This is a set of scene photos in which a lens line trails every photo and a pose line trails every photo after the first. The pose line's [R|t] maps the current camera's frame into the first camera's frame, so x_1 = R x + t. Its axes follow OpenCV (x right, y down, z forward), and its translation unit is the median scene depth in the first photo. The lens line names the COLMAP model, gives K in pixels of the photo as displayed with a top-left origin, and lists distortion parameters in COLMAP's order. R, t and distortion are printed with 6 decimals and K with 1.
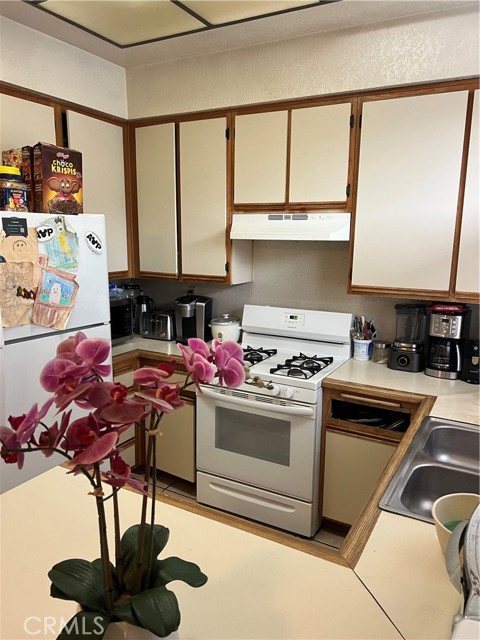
lens RADIAL K [[479.3, 0, 239.1], [0, 479.3, 323.1], [0, 0, 1]] dist [0.042980, -0.025826]
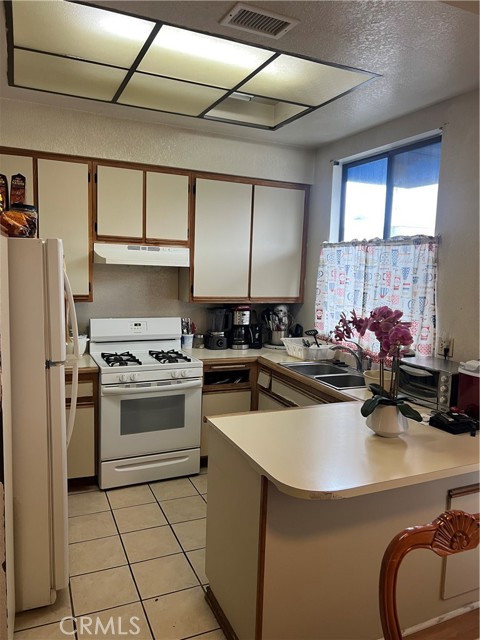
lens RADIAL K [[479.3, 0, 243.6], [0, 479.3, 319.1], [0, 0, 1]] dist [0.042980, -0.025826]
pose [[0.589952, -0.081379, 0.803327, -0.828833], [0.120586, 0.992630, 0.011999, -0.008466], [-0.798383, 0.089791, 0.595418, 0.002815]]
